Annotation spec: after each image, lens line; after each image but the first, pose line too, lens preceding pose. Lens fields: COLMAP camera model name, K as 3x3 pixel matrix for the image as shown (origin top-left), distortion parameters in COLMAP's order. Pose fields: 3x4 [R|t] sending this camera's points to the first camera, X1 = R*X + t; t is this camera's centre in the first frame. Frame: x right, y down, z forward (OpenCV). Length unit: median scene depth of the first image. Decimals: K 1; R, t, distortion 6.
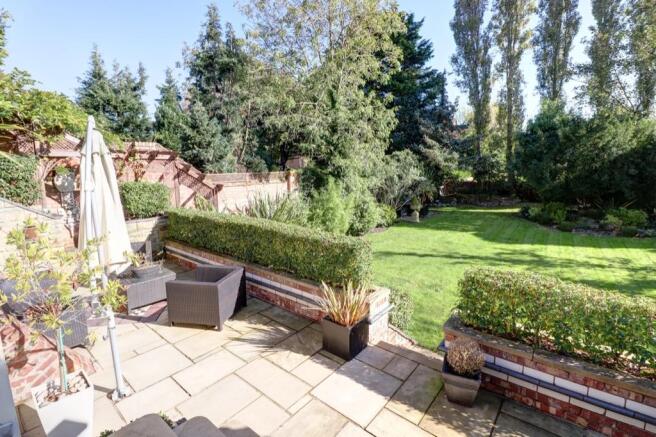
lens RADIAL K [[306.7, 0, 328.4], [0, 306.7, 208.3], [0, 0, 1]] dist [0.001225, -0.012690]
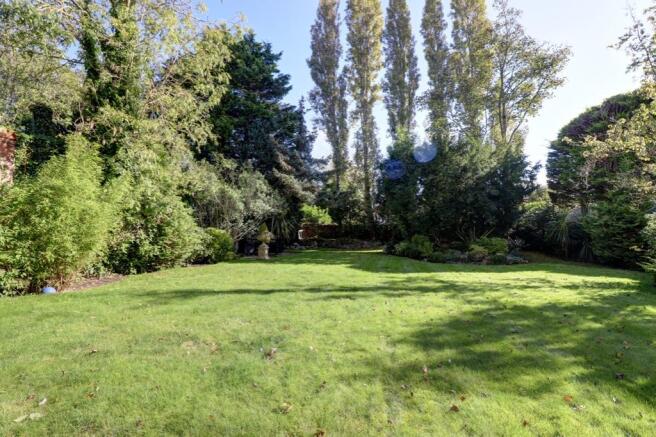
lens RADIAL K [[306.7, 0, 328.4], [0, 306.7, 208.3], [0, 0, 1]] dist [0.001225, -0.012690]
pose [[0.907541, 0.066737, 0.414626, 0.103791], [0.026273, 0.976336, -0.214656, 0.073232], [-0.419140, 0.205703, 0.884312, 0.254592]]
